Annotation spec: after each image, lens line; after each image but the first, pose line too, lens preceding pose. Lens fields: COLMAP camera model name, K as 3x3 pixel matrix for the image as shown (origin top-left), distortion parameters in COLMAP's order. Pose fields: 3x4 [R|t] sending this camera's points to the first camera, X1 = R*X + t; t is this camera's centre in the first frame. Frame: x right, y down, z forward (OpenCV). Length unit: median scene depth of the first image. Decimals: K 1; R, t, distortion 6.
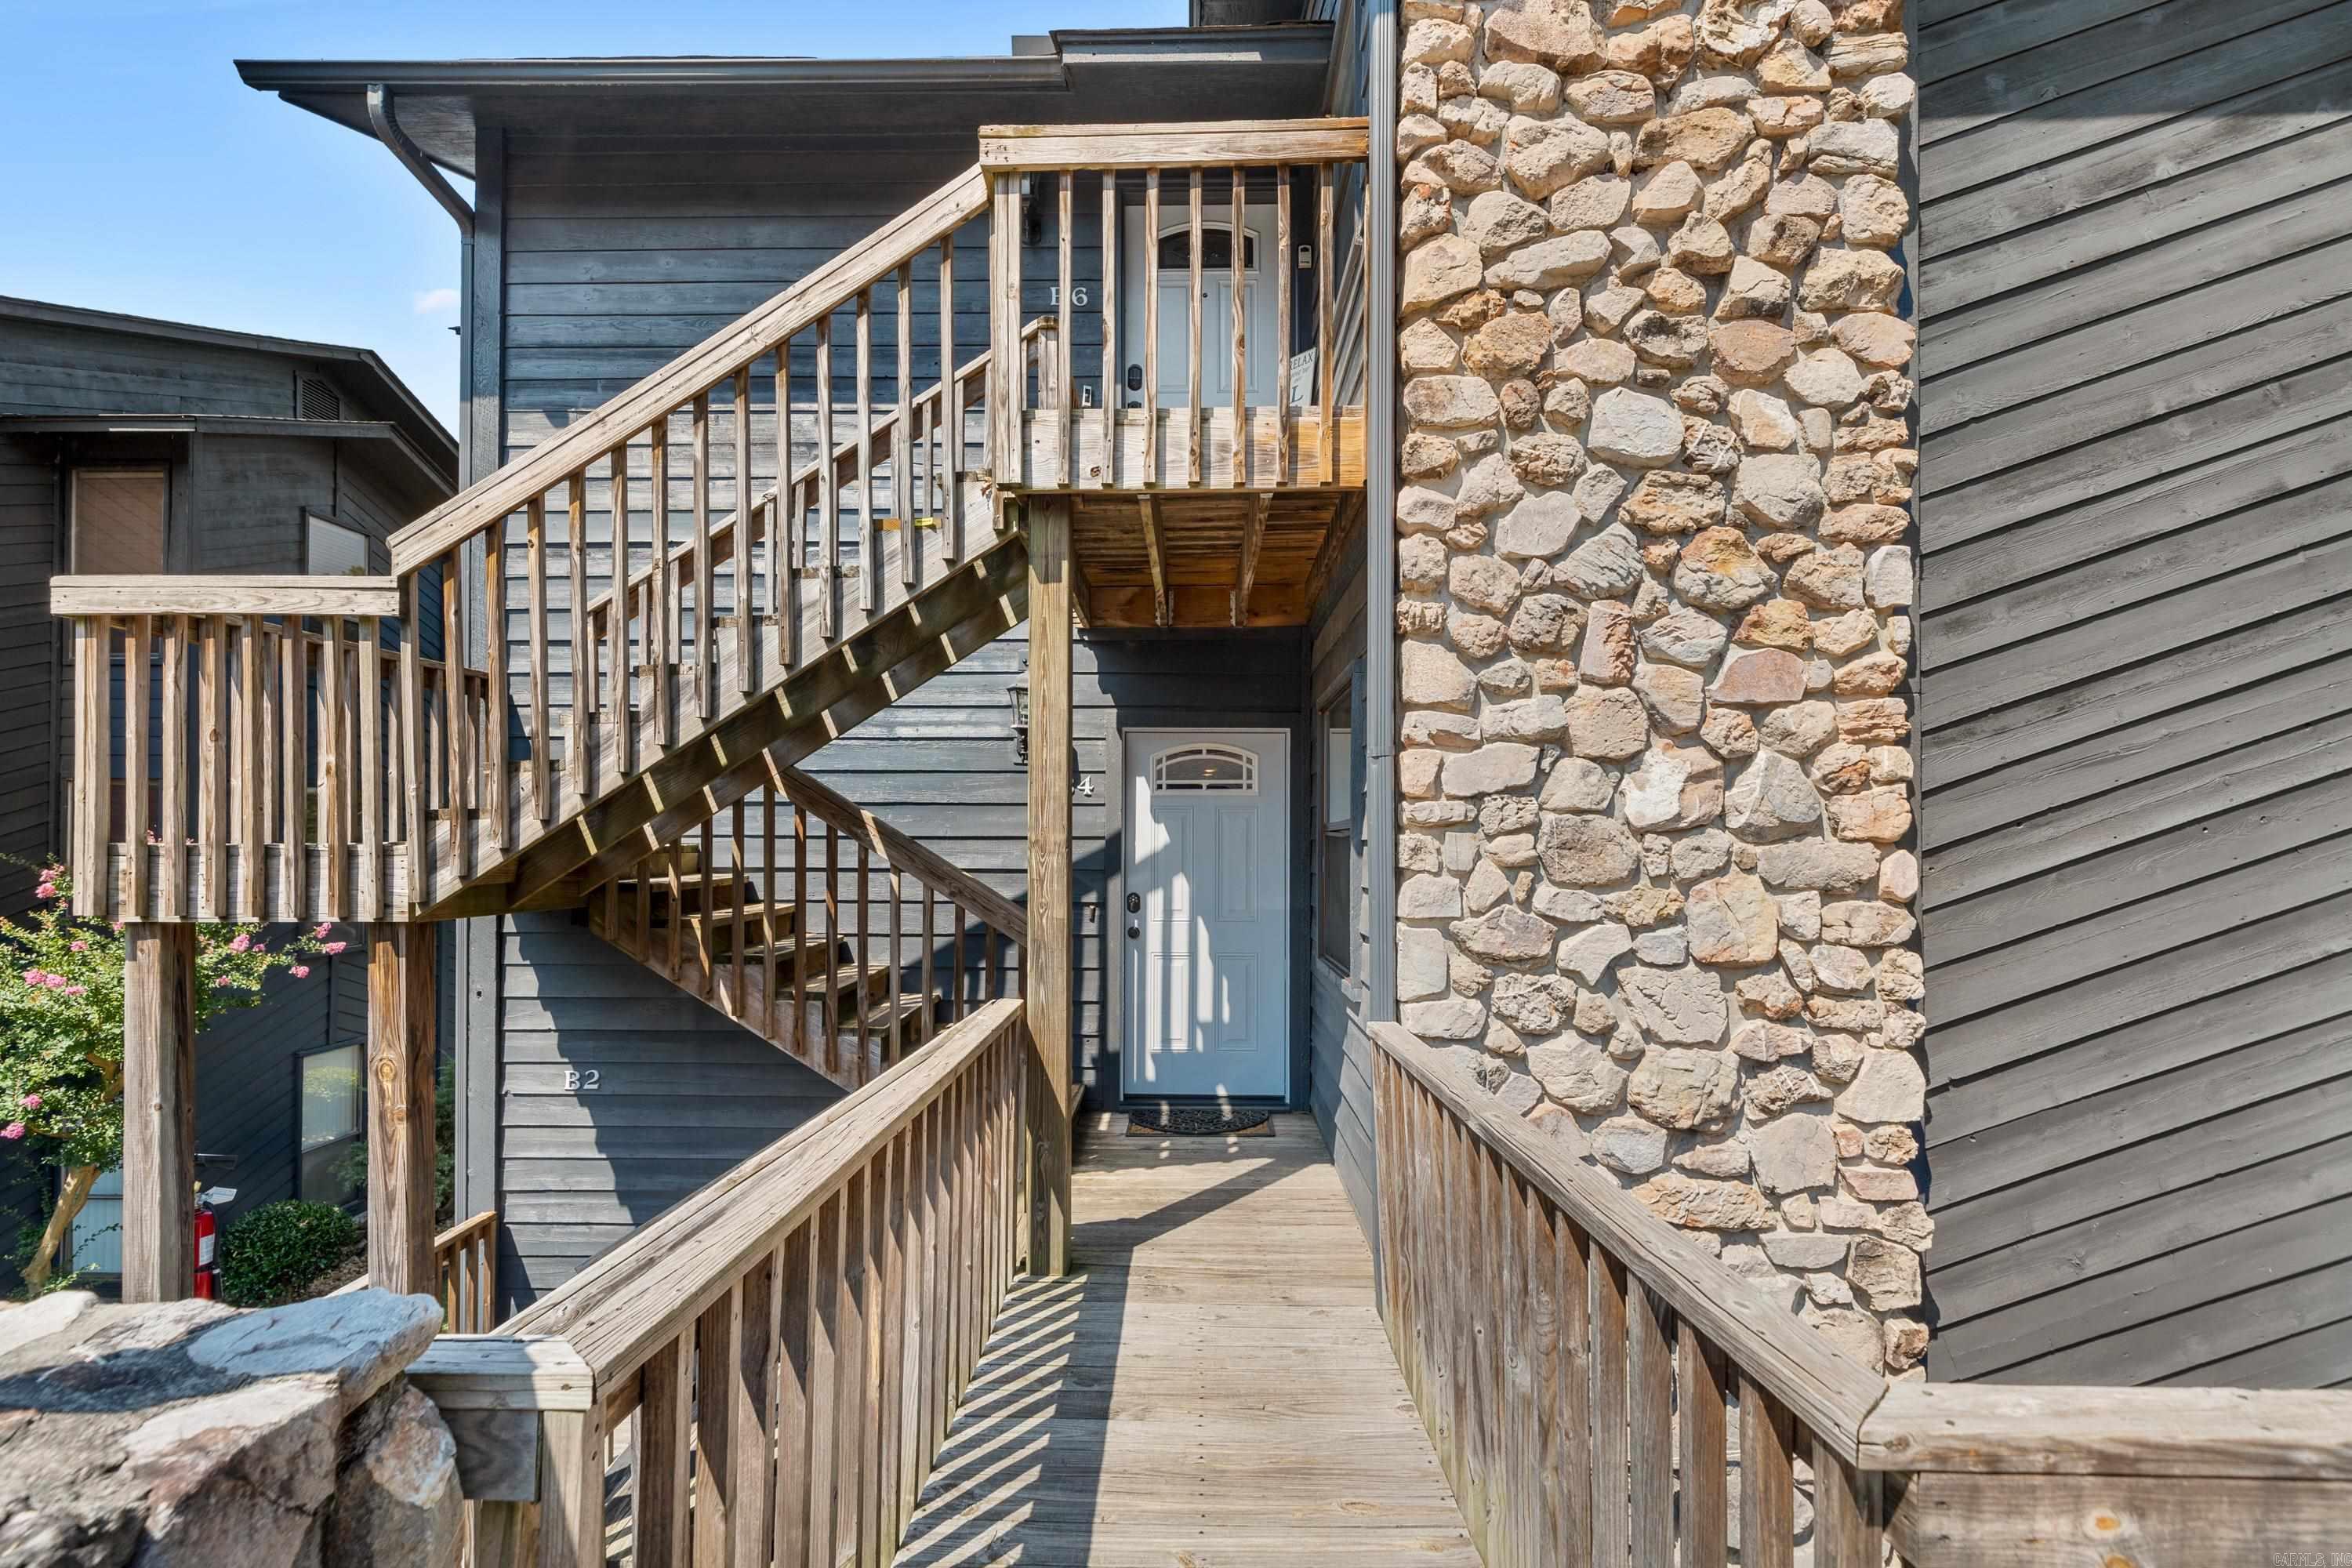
lens RADIAL K [[1100.5, 0, 1127.9], [0, 1100.5, 824.4], [0, 0, 1]] dist [-0.000918, 0.000956]
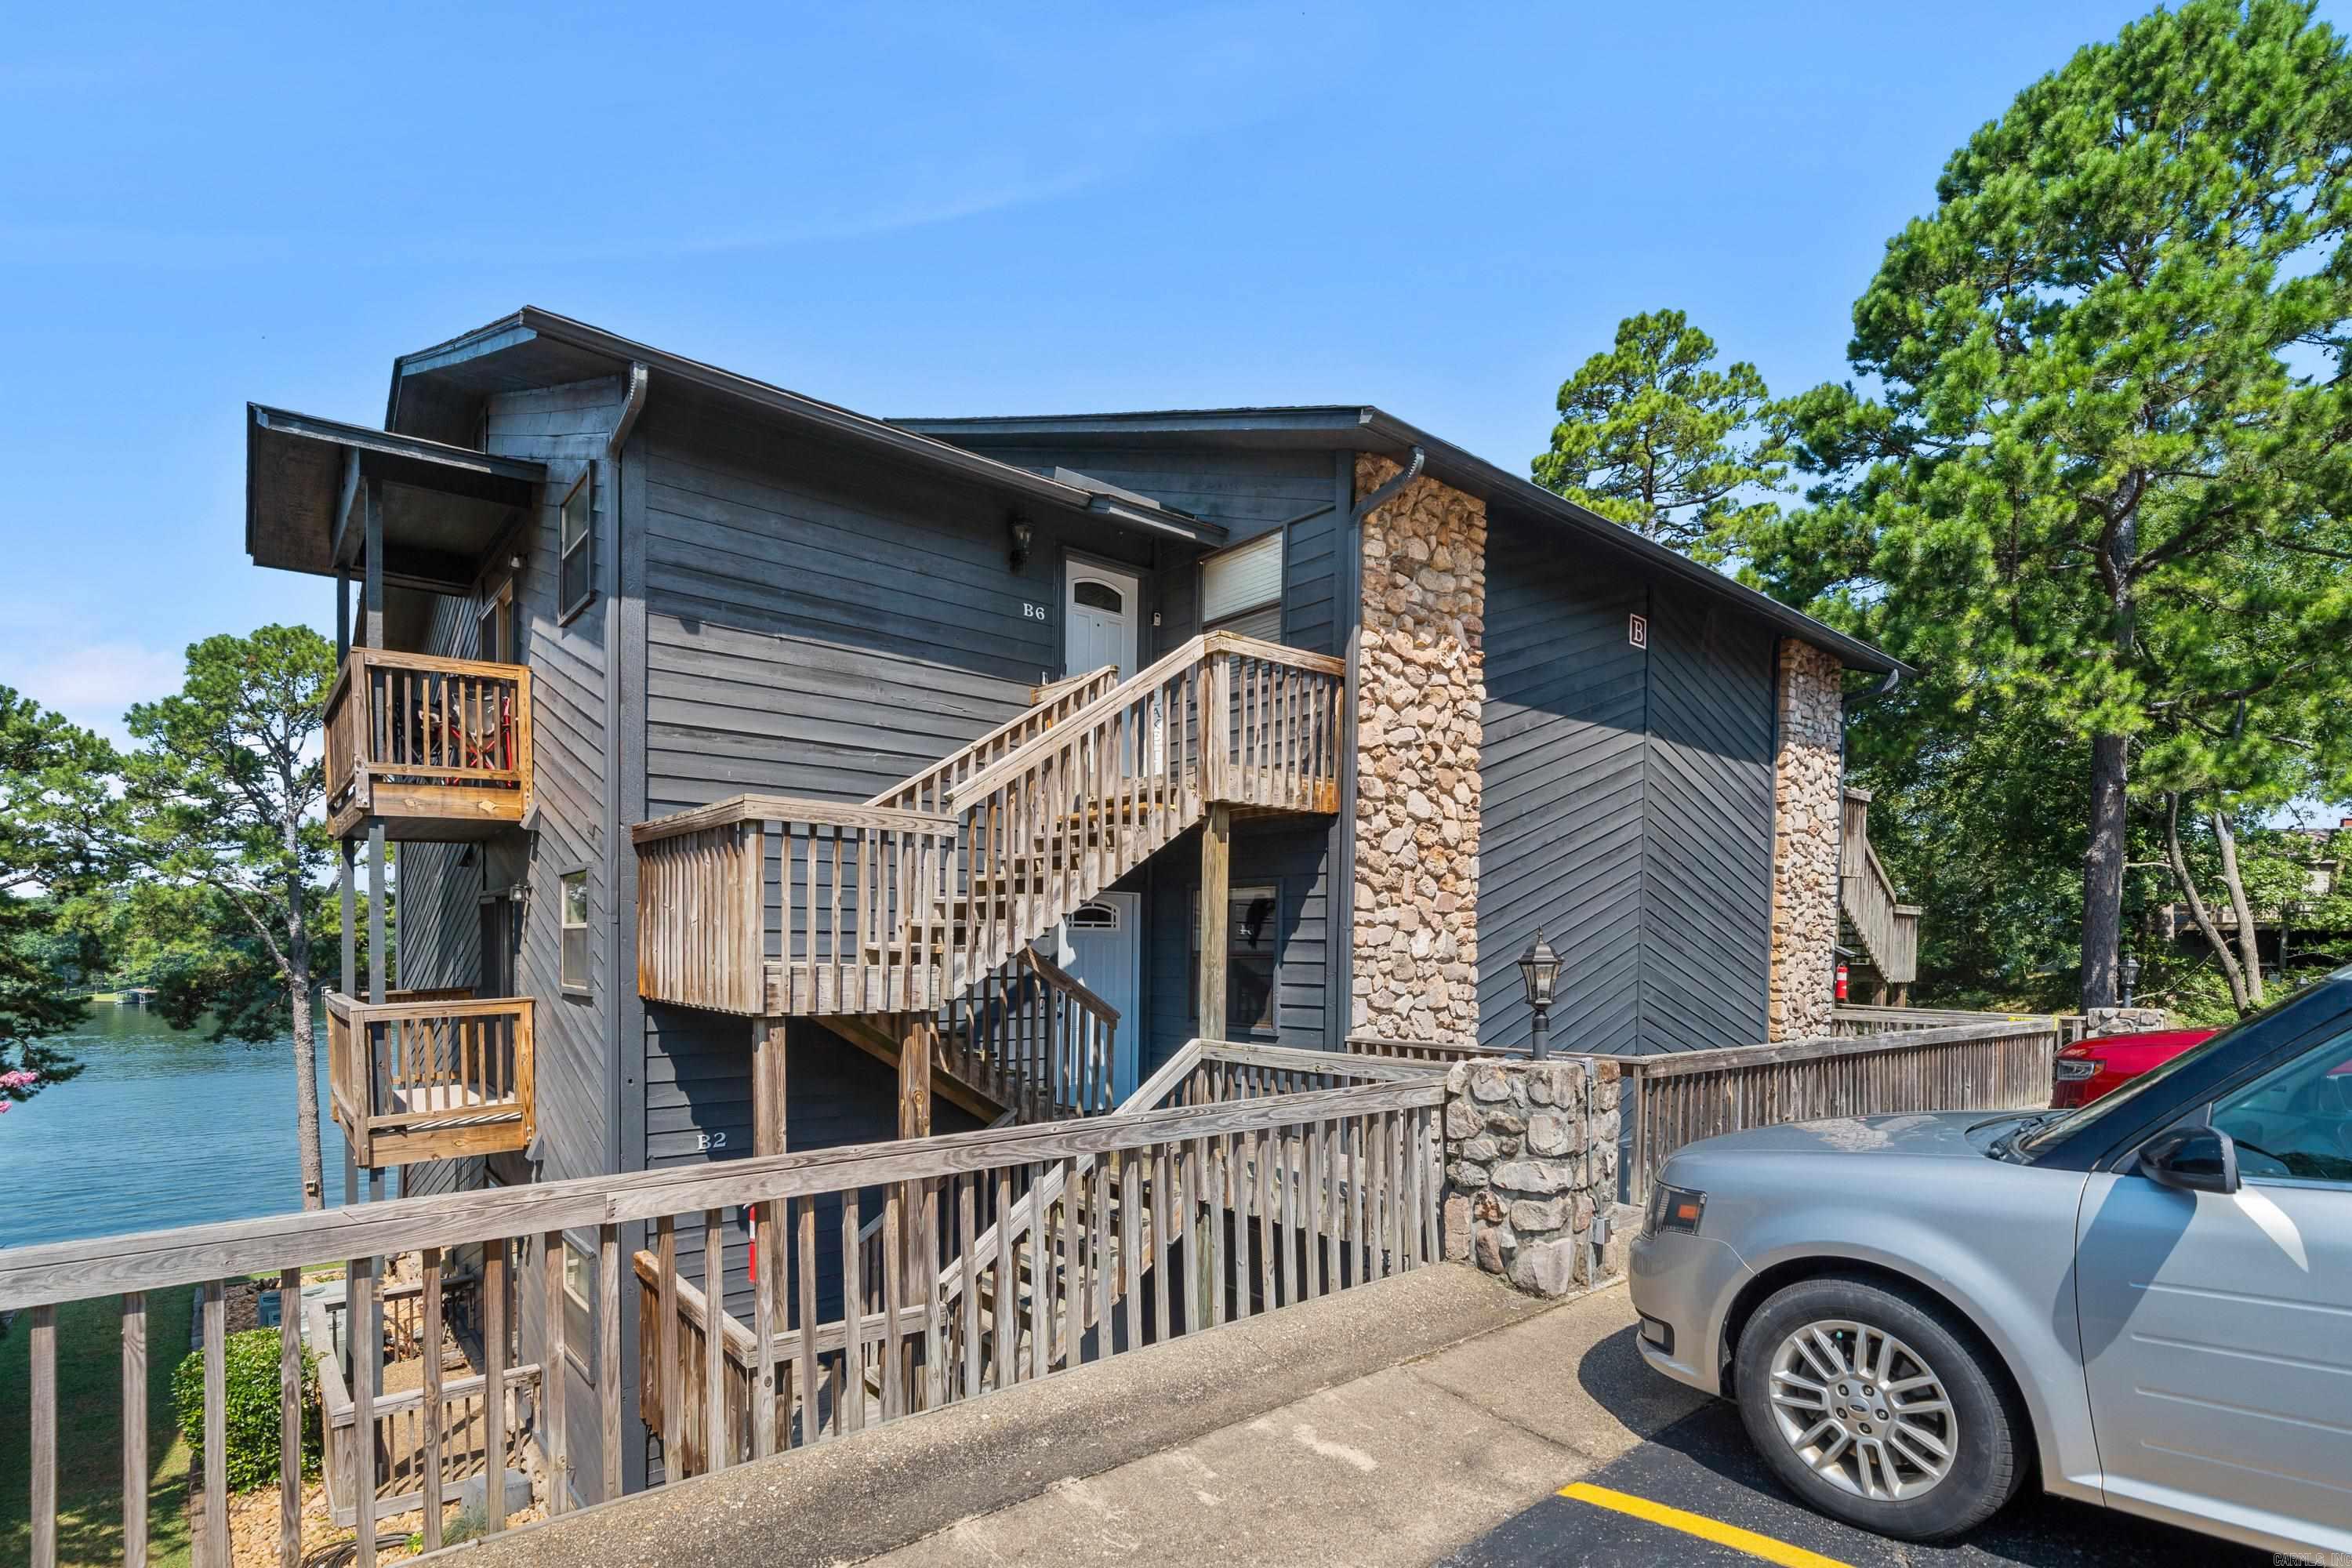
lens RADIAL K [[1100.5, 0, 1175.7], [0, 1100.5, 983.7], [0, 0, 1]] dist [-0.000918, 0.000956]
pose [[0.760877, -0.016757, 0.648680, -1.680195], [-0.018558, 0.998696, 0.047566, -0.050612], [-0.648631, -0.048230, 0.759574, -0.633199]]
